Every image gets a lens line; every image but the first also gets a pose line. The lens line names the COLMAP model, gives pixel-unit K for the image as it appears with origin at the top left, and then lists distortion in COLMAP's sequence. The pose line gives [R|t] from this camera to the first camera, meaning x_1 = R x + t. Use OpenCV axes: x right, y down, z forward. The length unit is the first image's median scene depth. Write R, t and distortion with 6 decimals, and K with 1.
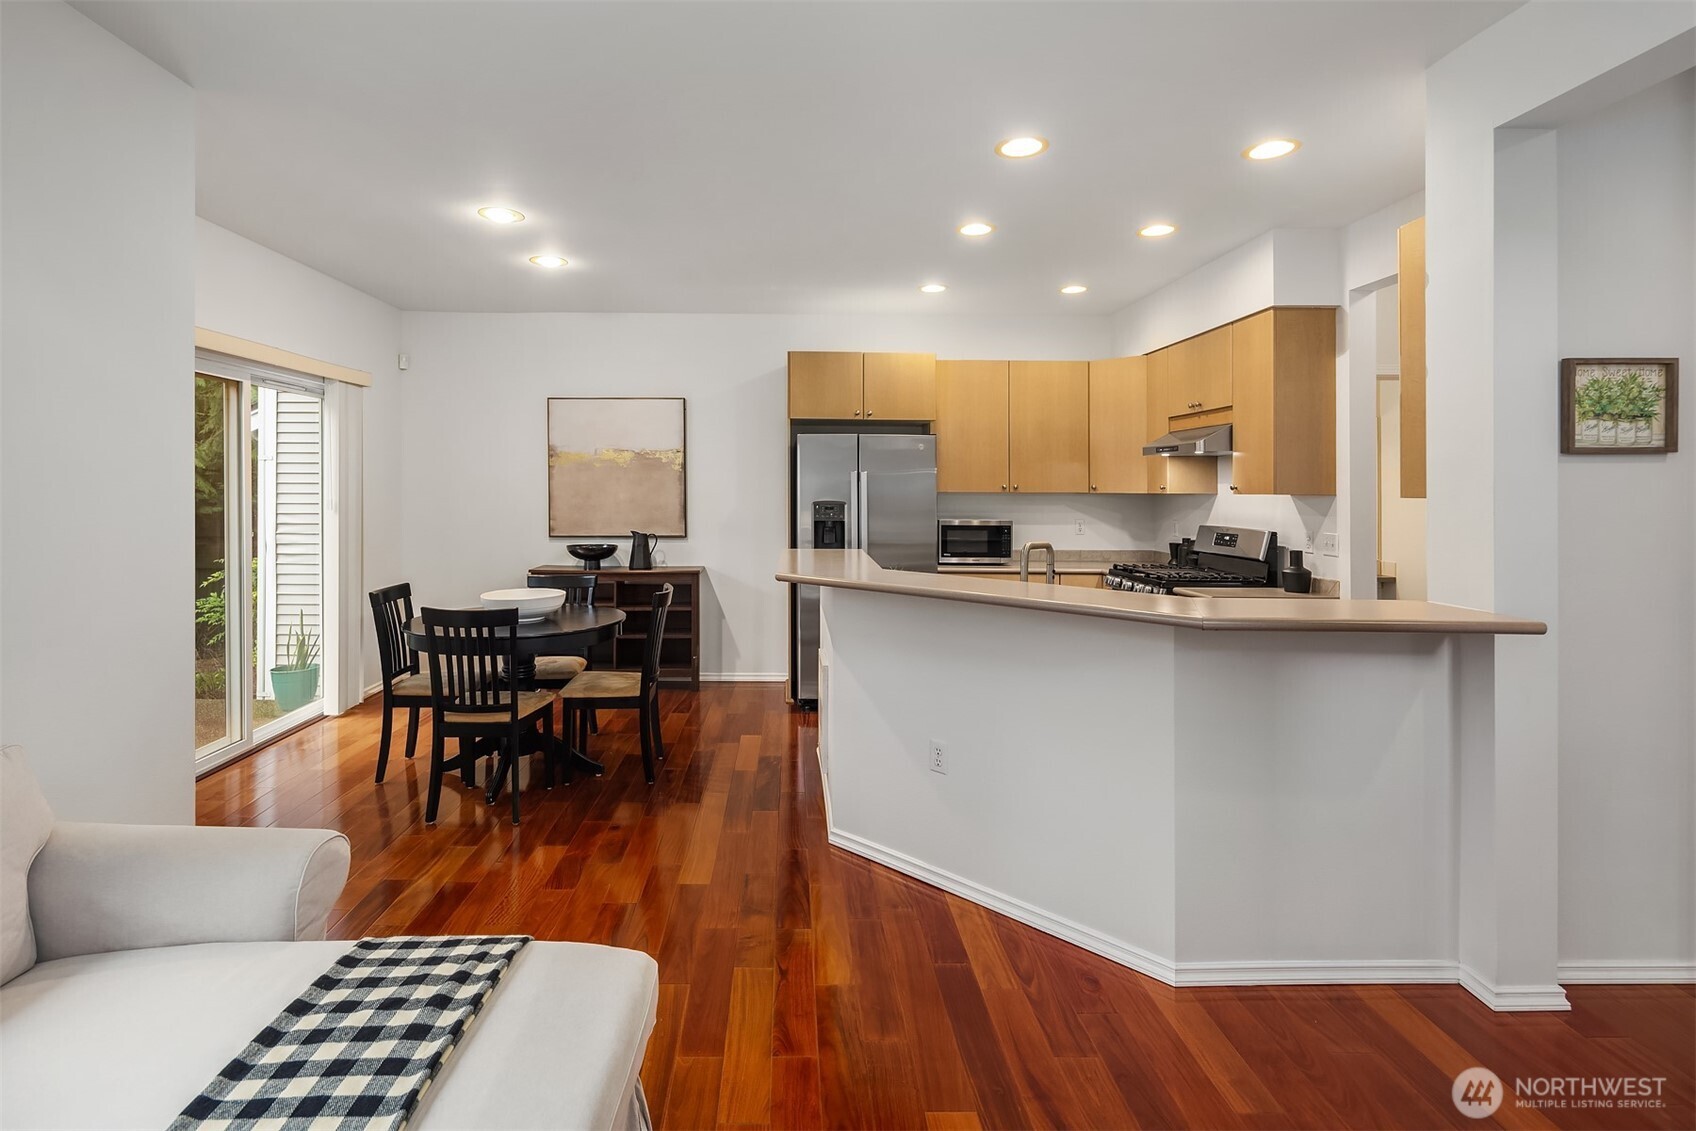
lens RADIAL K [[848.4, 0, 800.9], [0, 848.4, 483.3], [0, 0, 1]] dist [-0.000454, -0.000050]
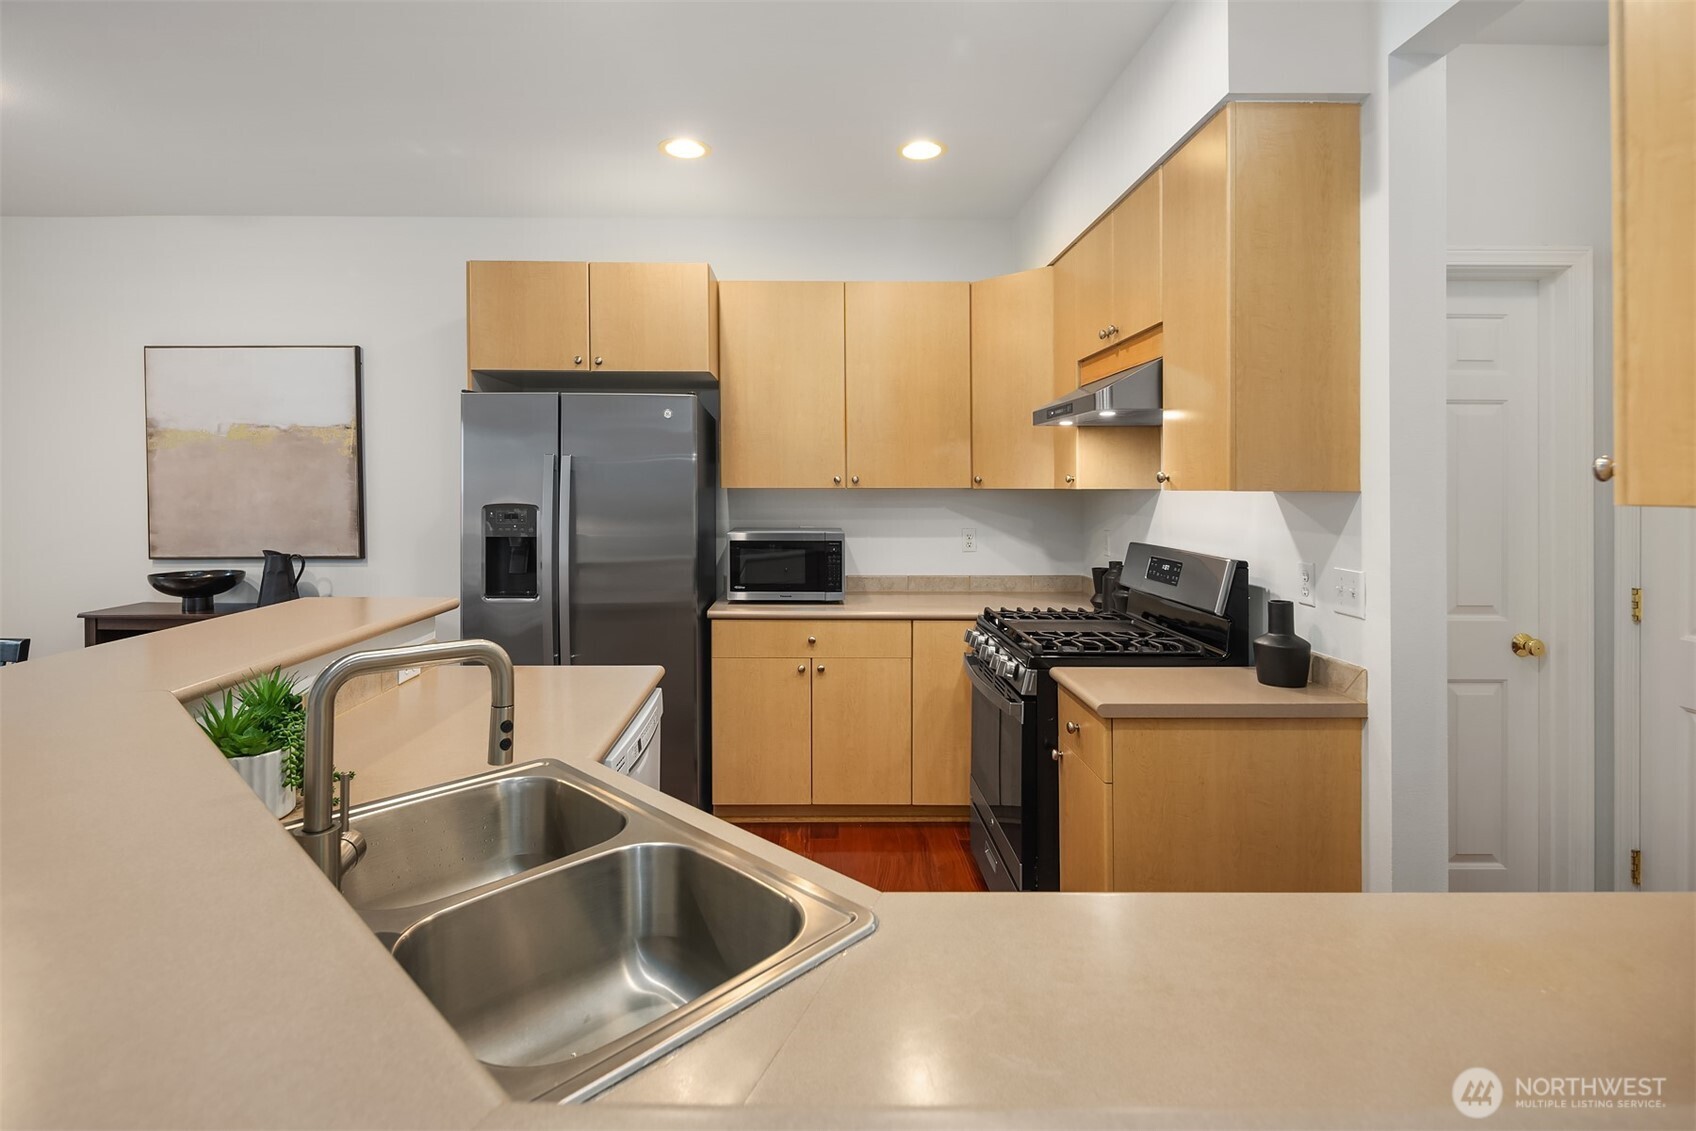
lens RADIAL K [[843.2, 0, 819.6], [0, 843.2, 486.0], [0, 0, 1]] dist [0.002619, -0.000046]
pose [[0.999967, -0.003780, -0.007125, 0.252416], [0.003826, 0.999971, 0.006543, 0.005143], [0.007100, -0.006570, 0.999953, 0.399778]]
